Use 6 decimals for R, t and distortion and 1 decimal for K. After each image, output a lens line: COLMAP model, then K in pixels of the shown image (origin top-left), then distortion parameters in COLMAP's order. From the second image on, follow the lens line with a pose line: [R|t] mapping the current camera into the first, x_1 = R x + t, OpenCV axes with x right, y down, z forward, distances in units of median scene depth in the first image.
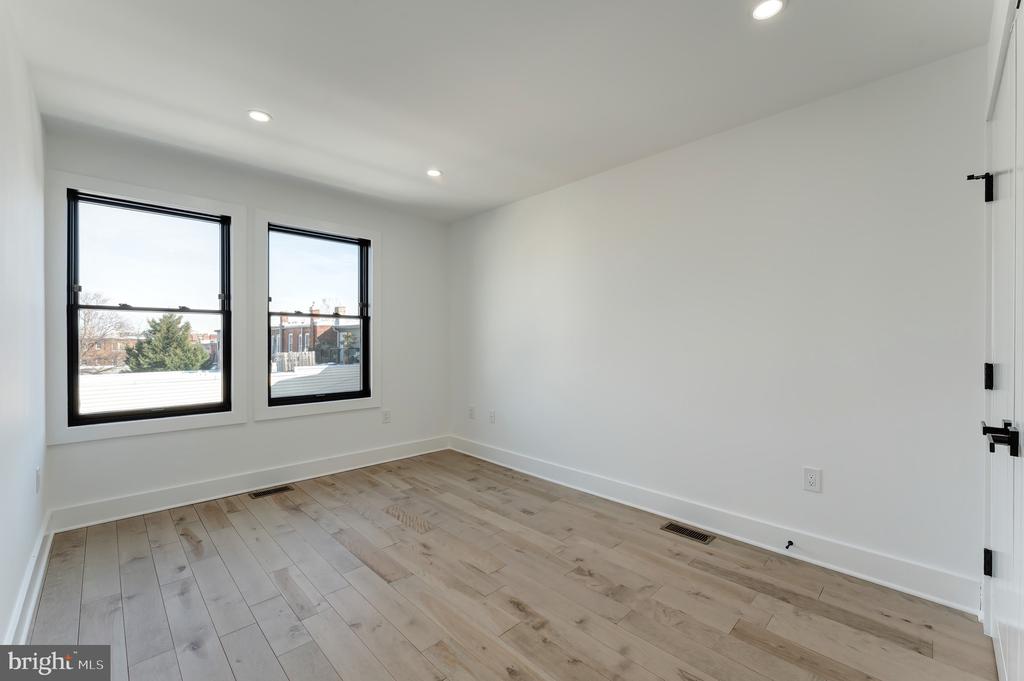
lens RADIAL K [[419.7, 0, 516.5], [0, 419.7, 335.2], [0, 0, 1]] dist [-0.001173, 0.000039]
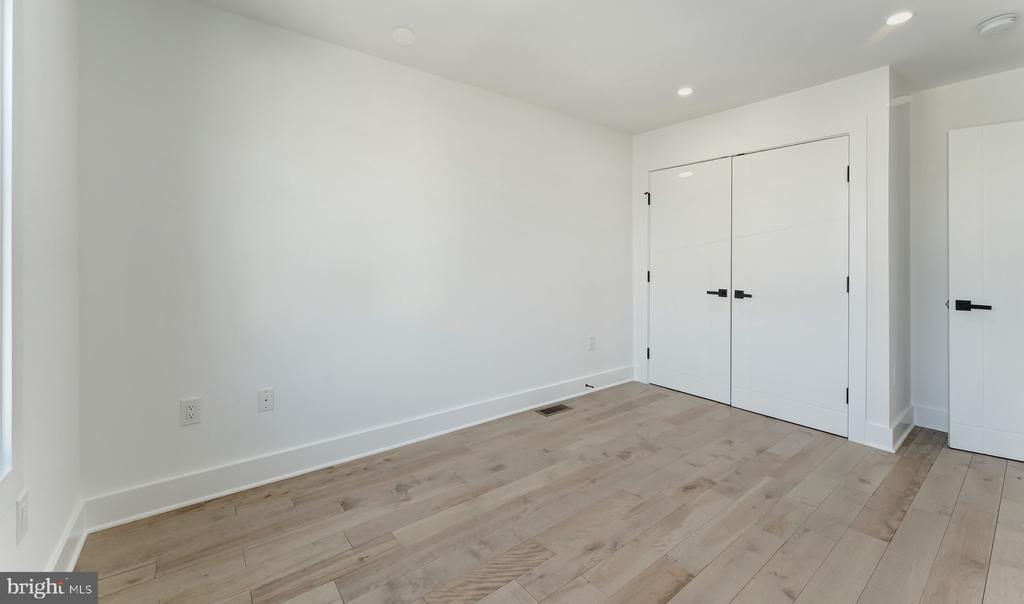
lens RADIAL K [[405.6, 0, 515.4], [0, 405.6, 257.8], [0, 0, 1]] dist [0.003928, -0.000128]
pose [[0.123932, 0.012218, 0.992216, -0.771972], [-0.016679, 0.999809, -0.010228, 0.016163], [-0.992151, -0.015281, 0.124112, 0.879244]]
